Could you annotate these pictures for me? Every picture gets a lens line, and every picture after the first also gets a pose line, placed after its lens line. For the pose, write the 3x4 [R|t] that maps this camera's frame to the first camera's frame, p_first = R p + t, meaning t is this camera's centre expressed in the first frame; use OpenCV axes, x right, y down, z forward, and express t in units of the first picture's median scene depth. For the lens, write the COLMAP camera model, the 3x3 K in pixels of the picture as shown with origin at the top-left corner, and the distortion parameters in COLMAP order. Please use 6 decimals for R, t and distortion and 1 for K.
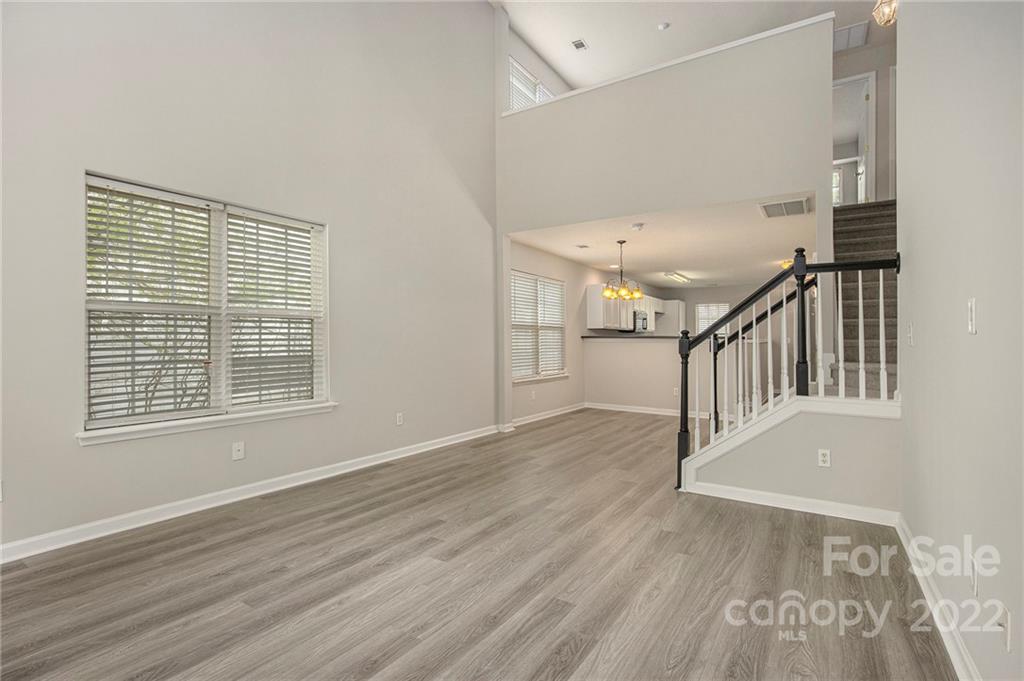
lens RADIAL K [[501.8, 0, 512.0], [0, 501.8, 340.5], [0, 0, 1]] dist [0.013715, -0.000183]
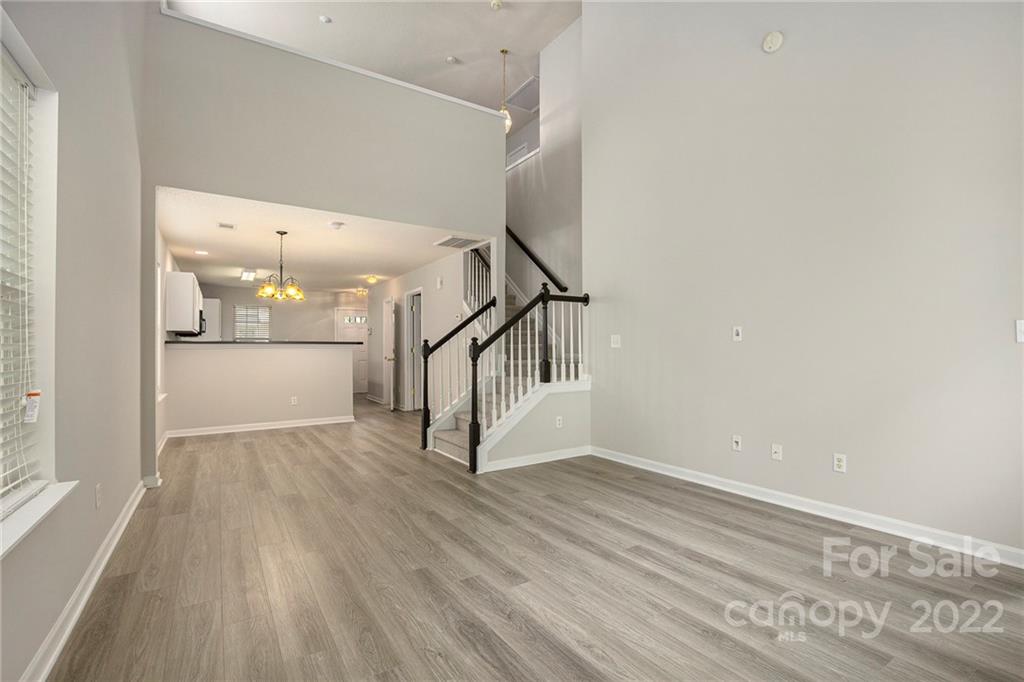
lens RADIAL K [[476.9, 0, 559.2], [0, 476.9, 340.8], [0, 0, 1]] dist [0.022297, -0.000057]
pose [[0.354869, 0.009773, 0.934865, -0.815354], [0.000151, 0.999945, -0.010511, -0.000254], [-0.934916, 0.003871, 0.354848, 0.535667]]
